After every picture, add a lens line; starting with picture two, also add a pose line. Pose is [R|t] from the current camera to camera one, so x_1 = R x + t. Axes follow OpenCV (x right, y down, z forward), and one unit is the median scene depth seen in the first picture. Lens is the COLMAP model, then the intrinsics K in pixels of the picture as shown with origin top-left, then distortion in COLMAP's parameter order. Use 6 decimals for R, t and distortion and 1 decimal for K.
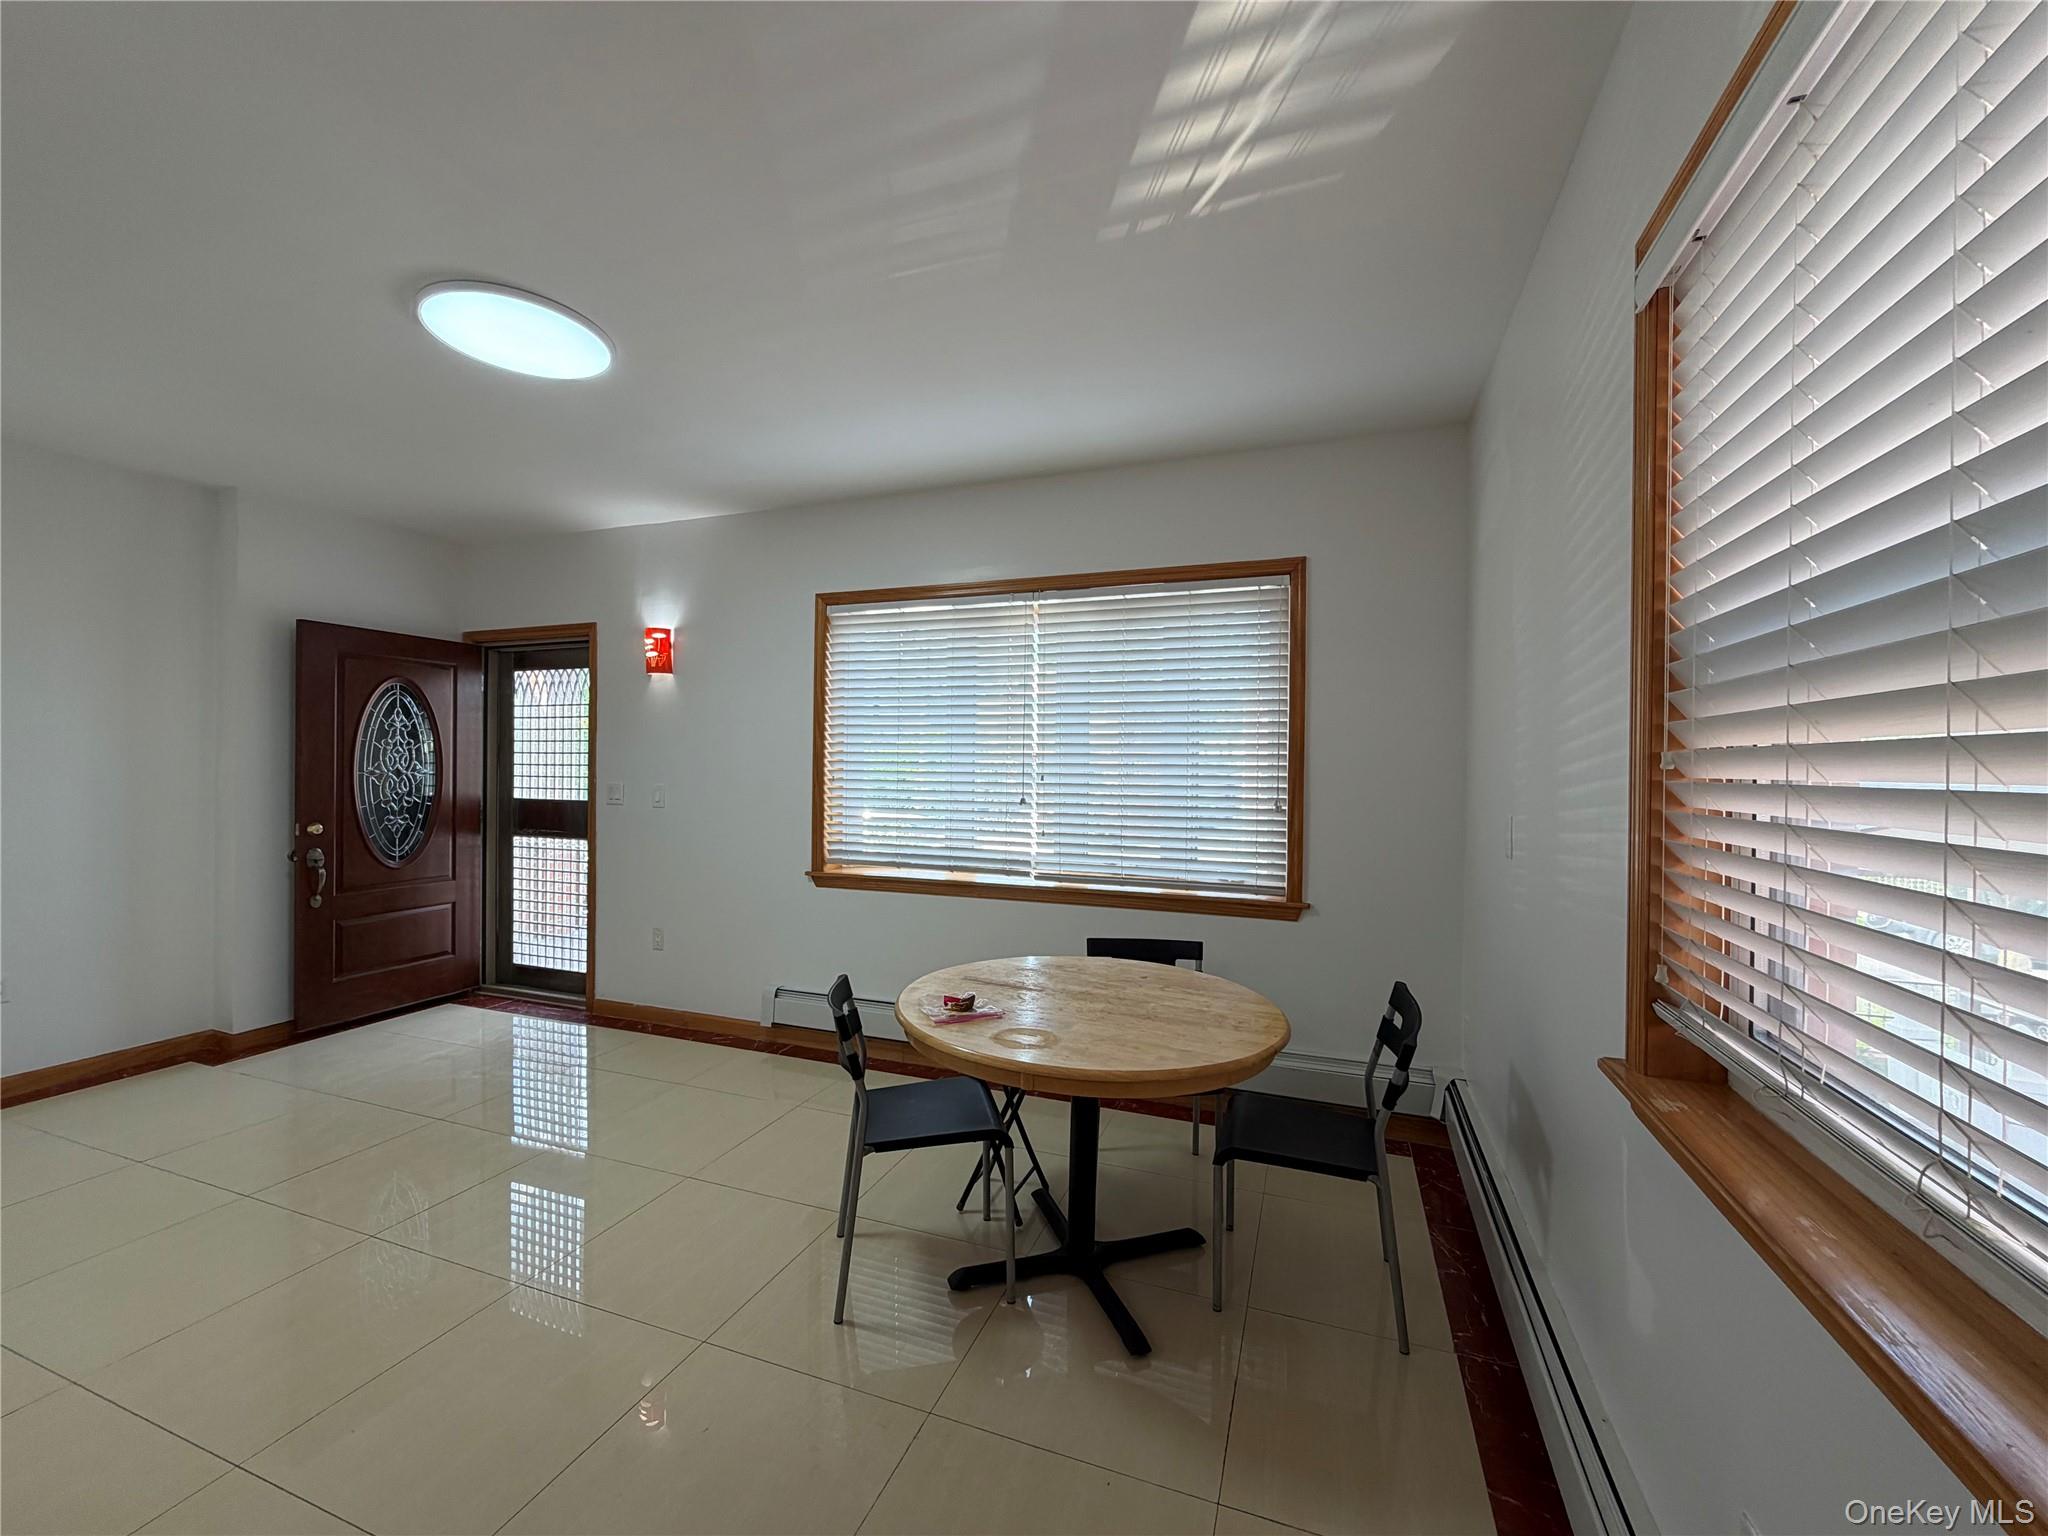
lens RADIAL K [[815.3, 0, 1019.9], [0, 815.3, 769.0], [0, 0, 1]] dist [0.001550, 0.000204]
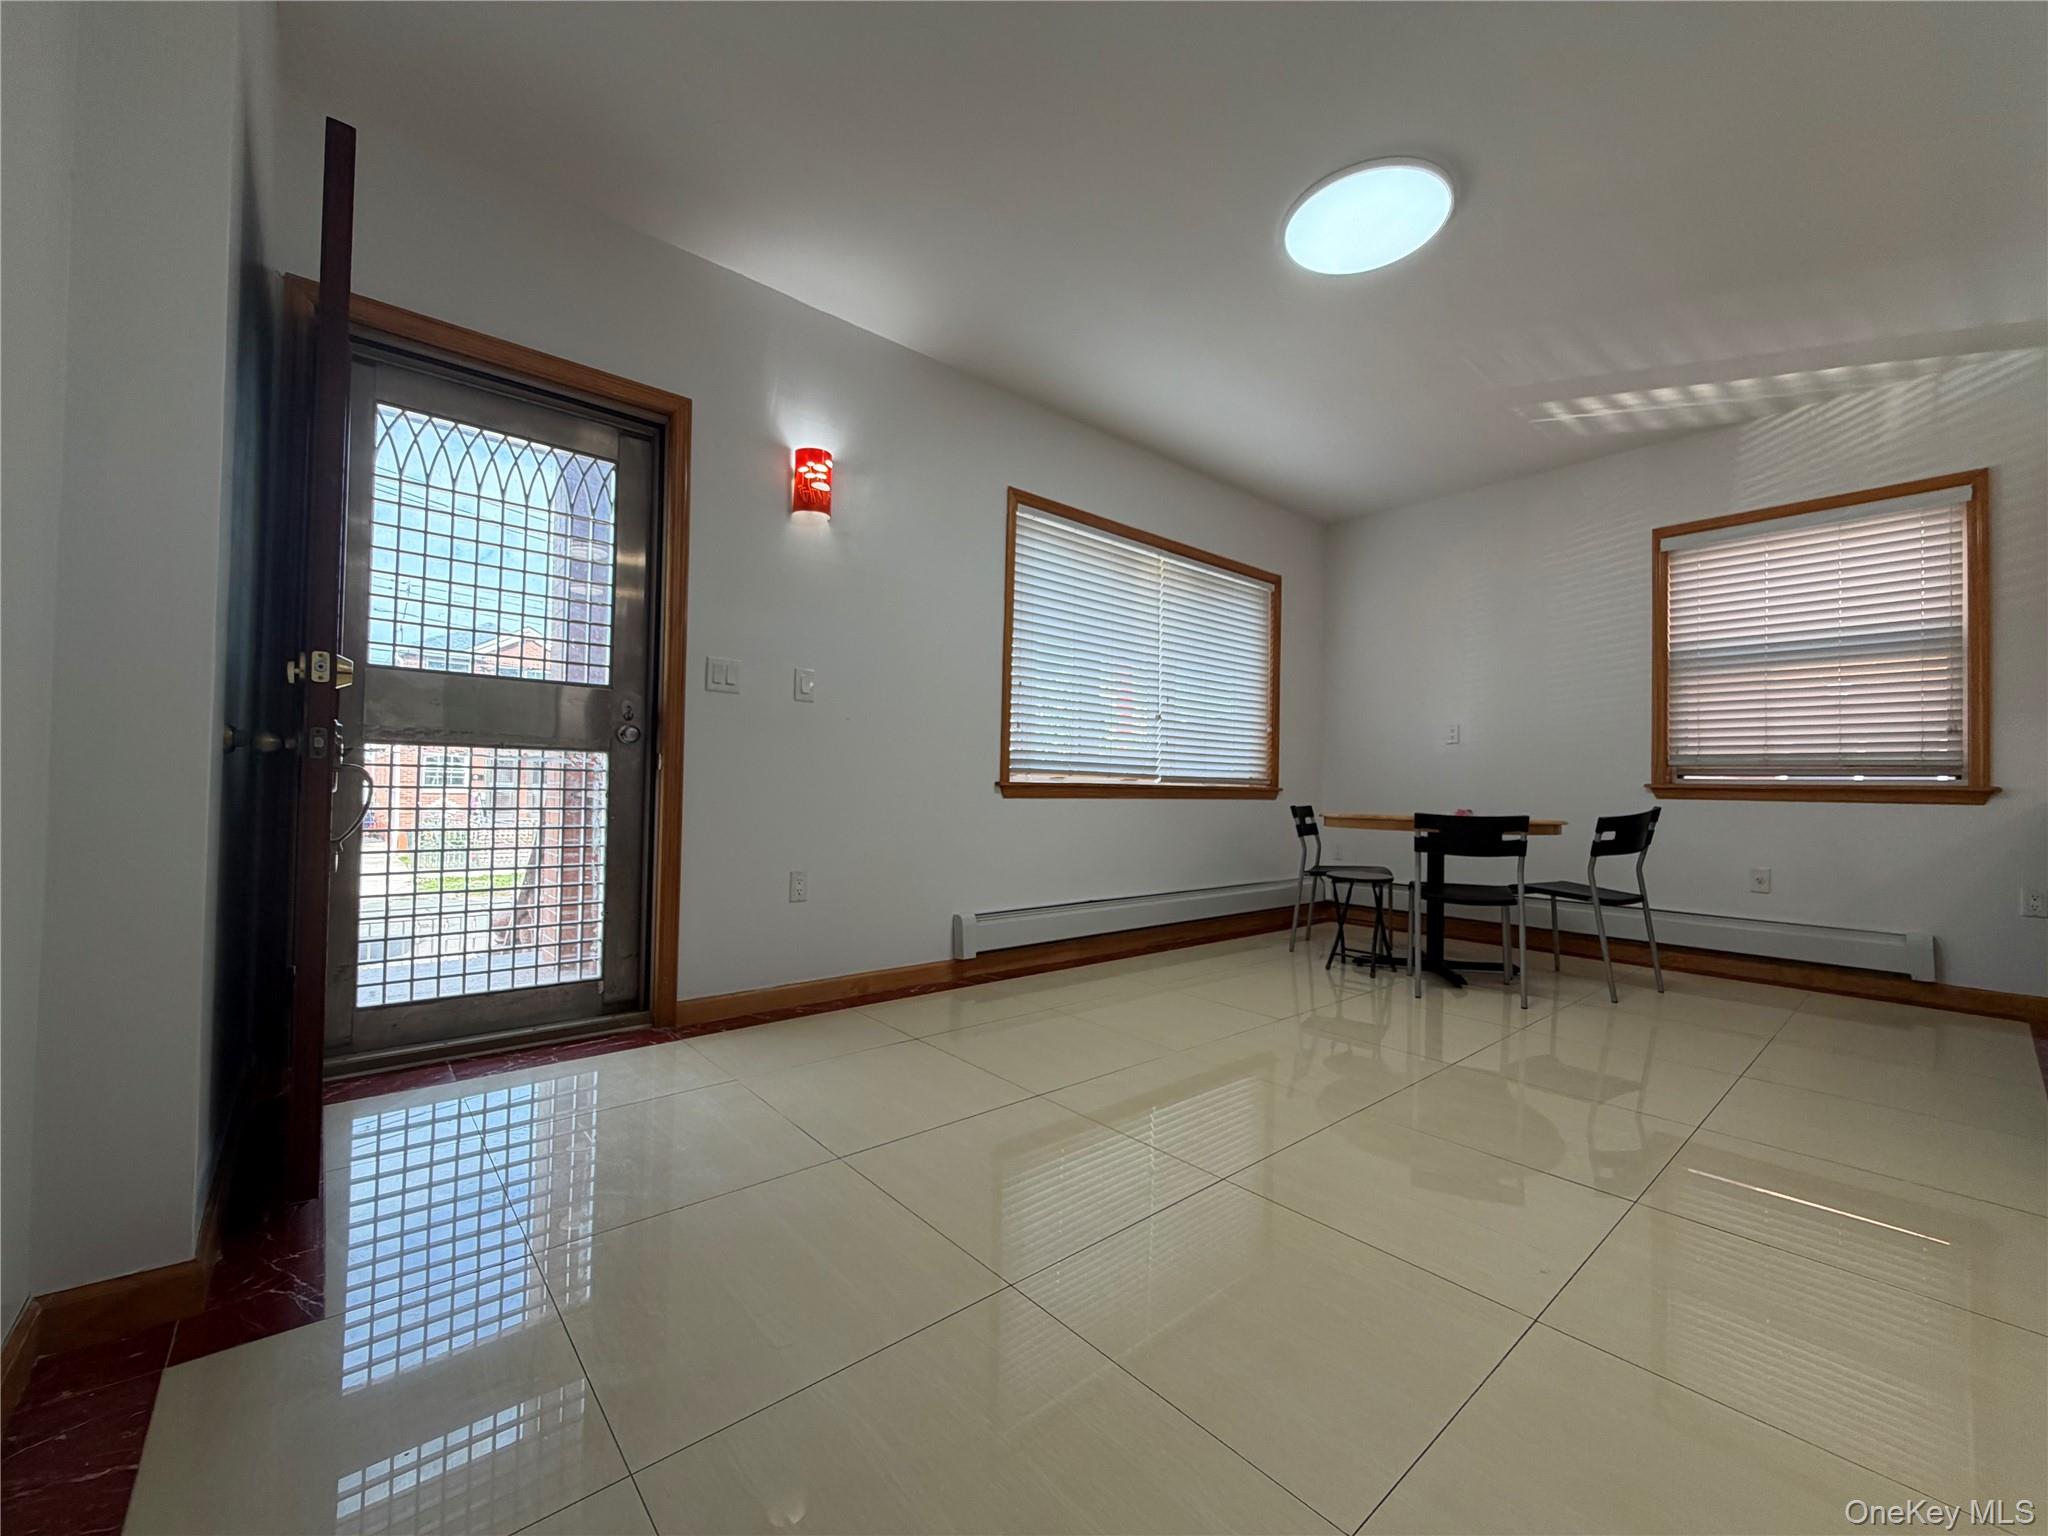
lens RADIAL K [[815.3, 0, 1019.9], [0, 815.3, 769.0], [0, 0, 1]] dist [0.001550, 0.000204]
pose [[0.482565, 0.019056, 0.875653, -1.060390], [-0.007447, 0.999816, -0.017654, 0.128024], [-0.875828, 0.001999, 0.482618, 0.533705]]
